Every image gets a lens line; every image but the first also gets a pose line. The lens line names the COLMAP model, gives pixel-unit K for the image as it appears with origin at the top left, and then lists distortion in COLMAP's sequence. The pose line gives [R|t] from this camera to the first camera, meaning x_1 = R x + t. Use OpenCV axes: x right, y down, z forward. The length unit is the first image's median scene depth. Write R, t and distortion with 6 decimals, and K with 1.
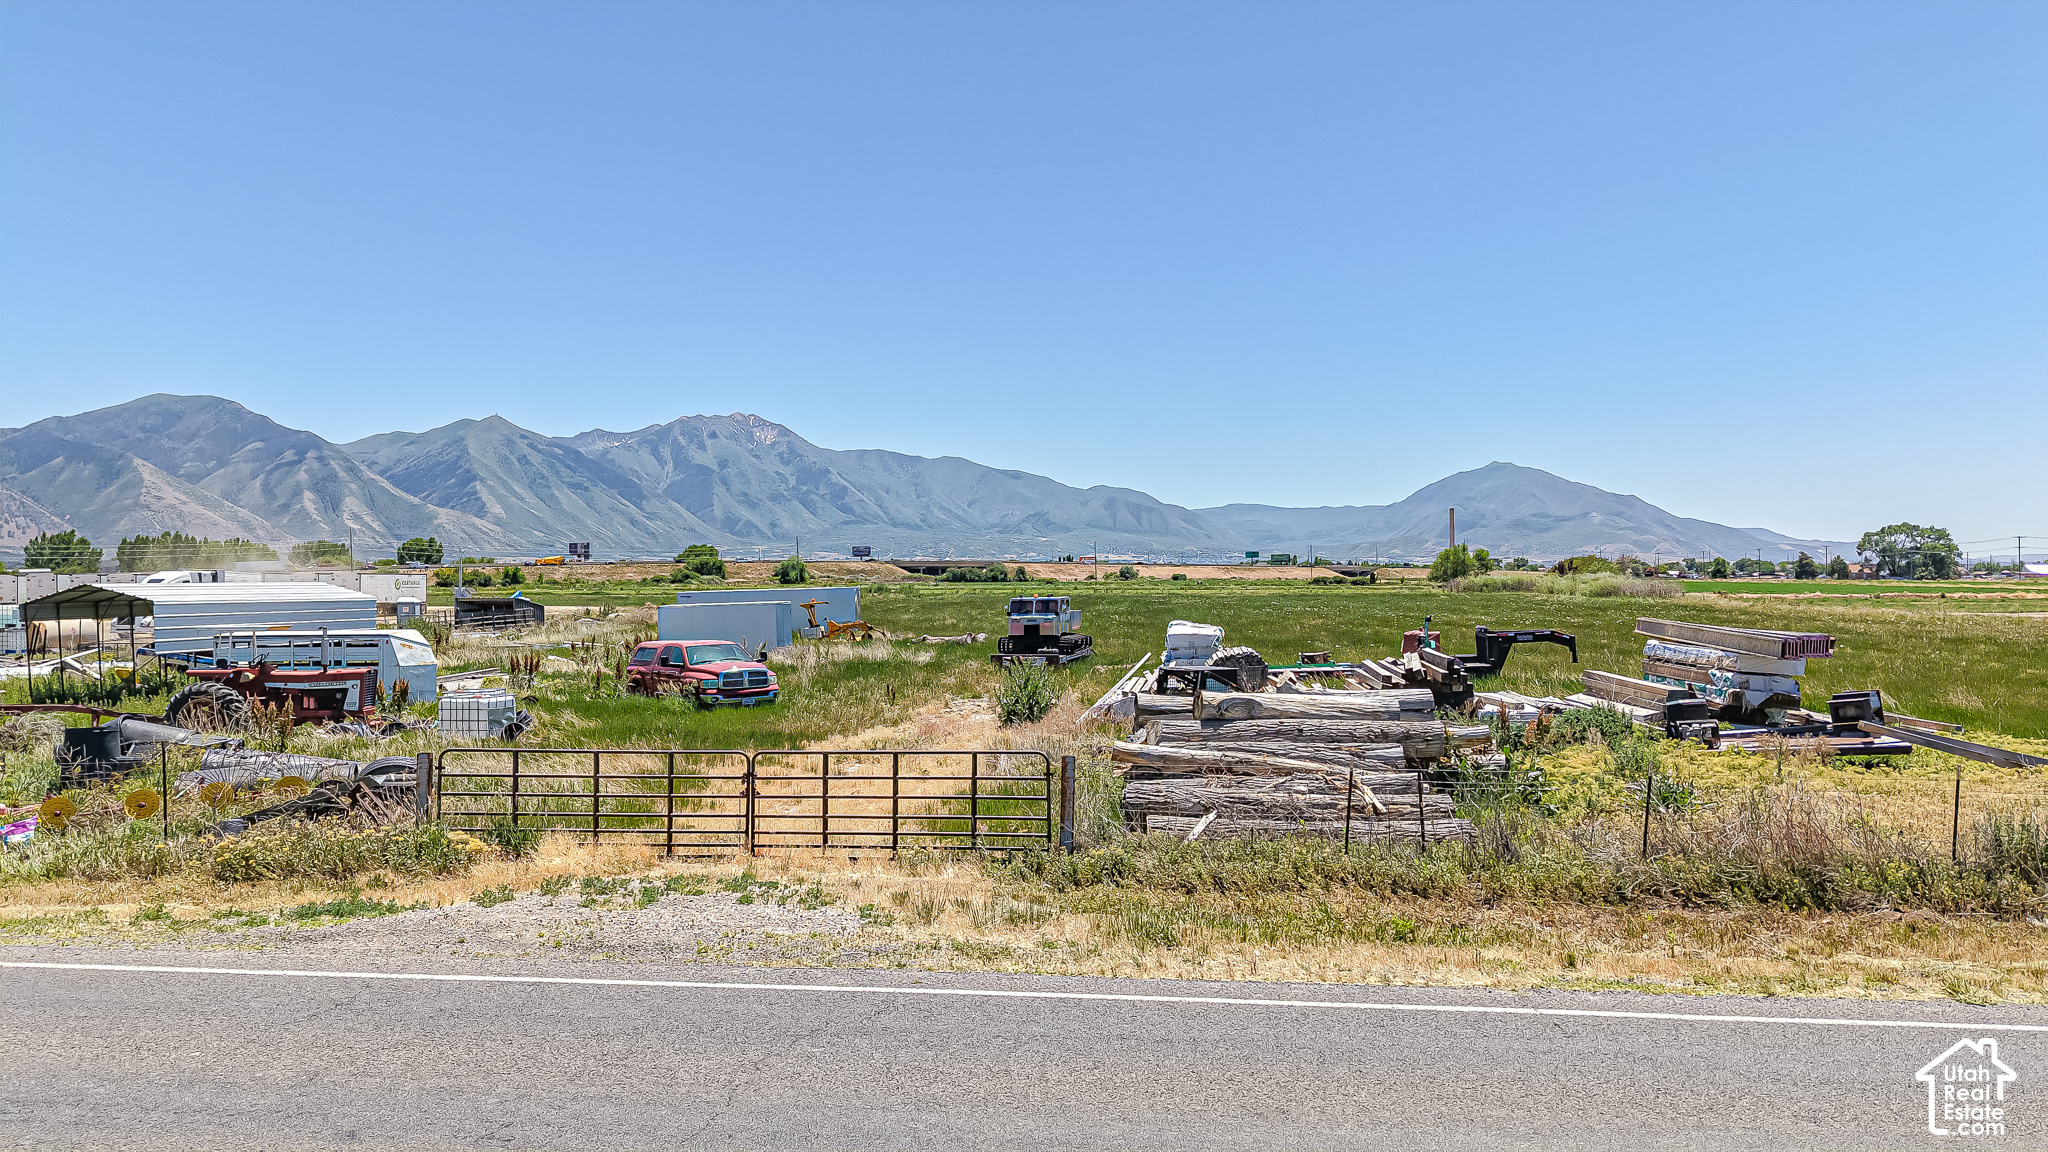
lens RADIAL K [[1374.9, 0, 1024.0], [0, 1374.9, 576.0], [0, 0, 1]] dist [0.026662, -0.030259]
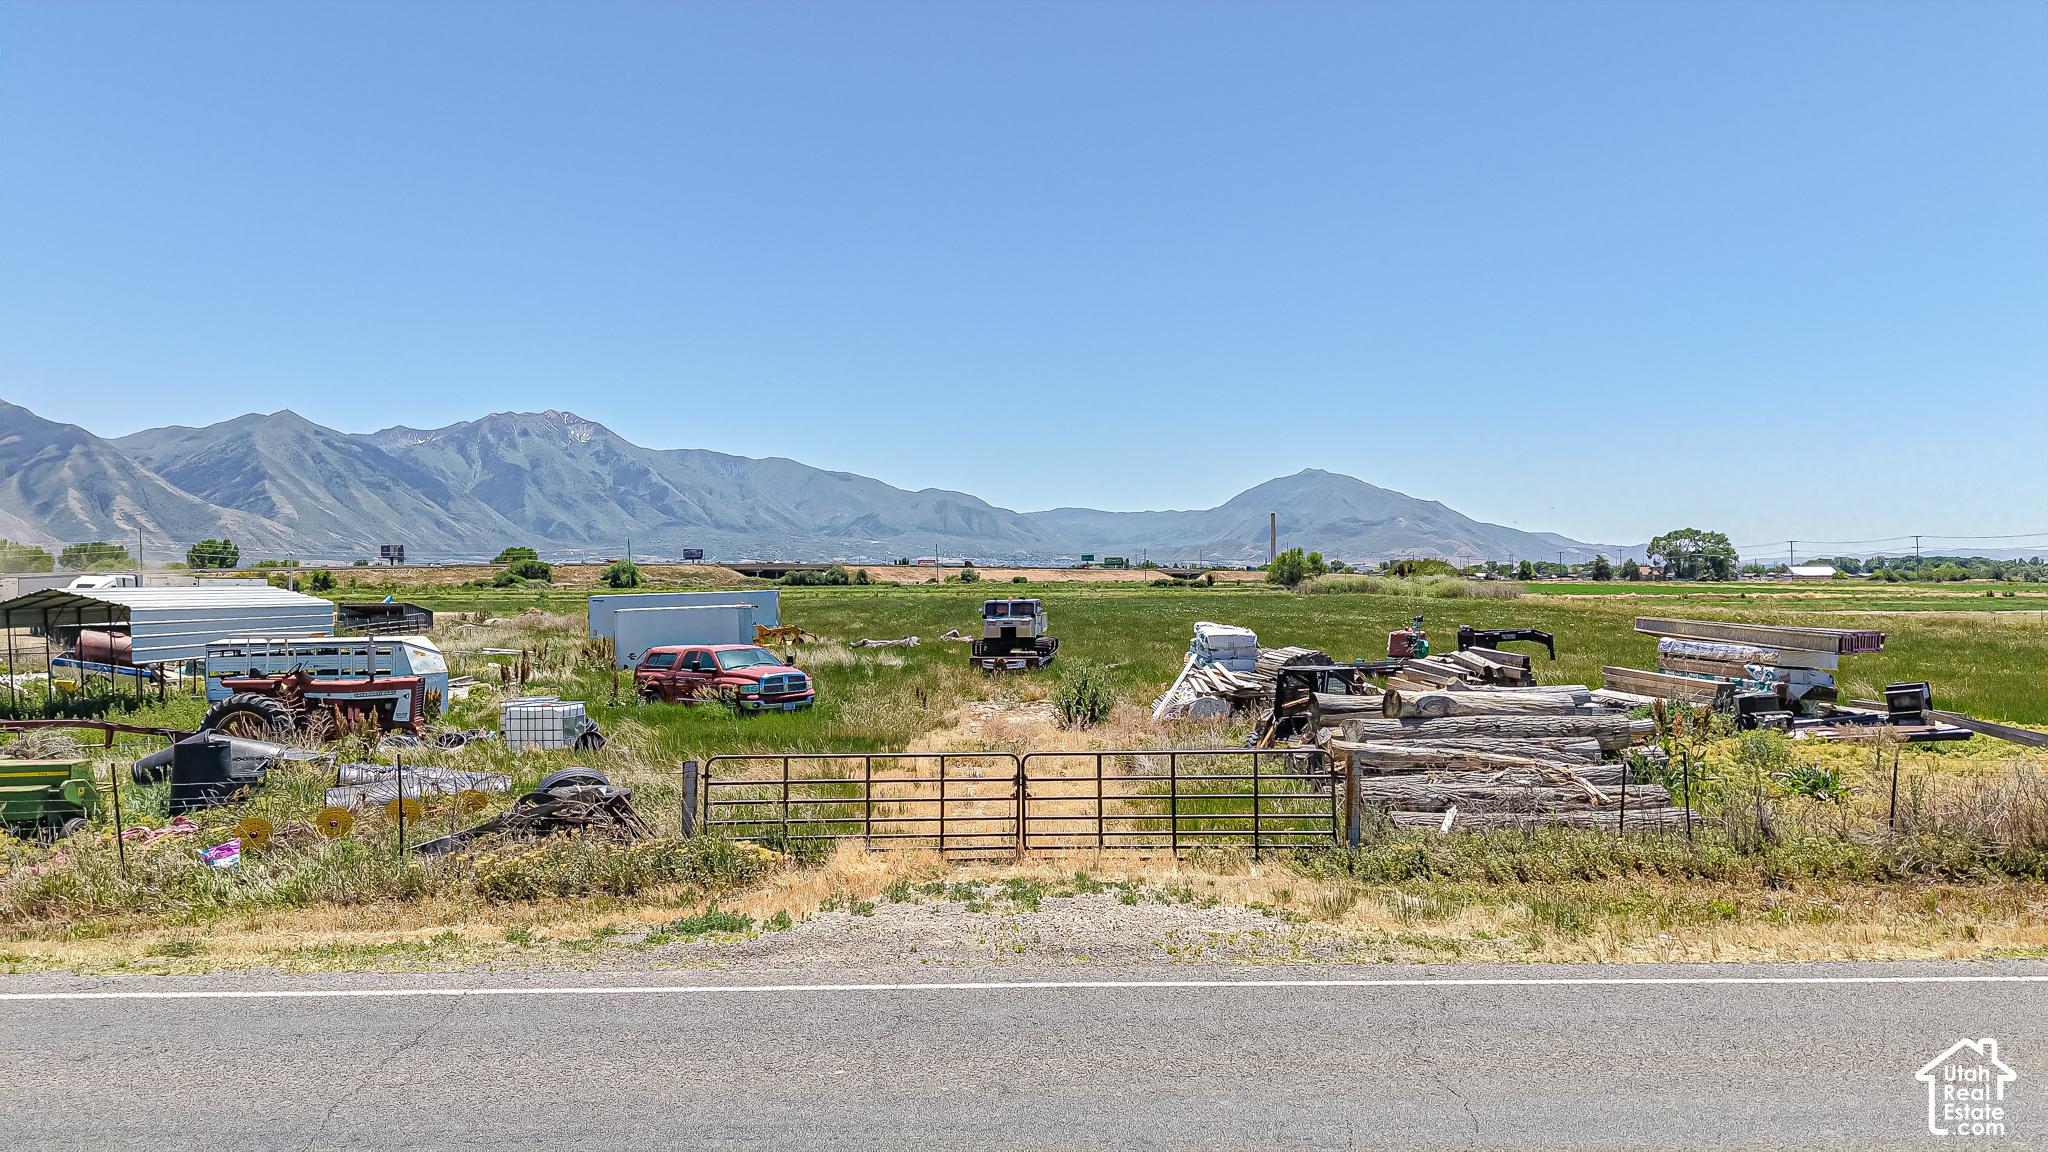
lens RADIAL K [[1374.9, 0, 1024.0], [0, 1374.9, 576.0], [0, 0, 1]] dist [0.026662, -0.030259]
pose [[0.992187, -0.001503, 0.124749, -0.148167], [0.001779, 0.999996, -0.002104, 0.000283], [-0.124745, 0.002309, 0.992186, 0.006368]]
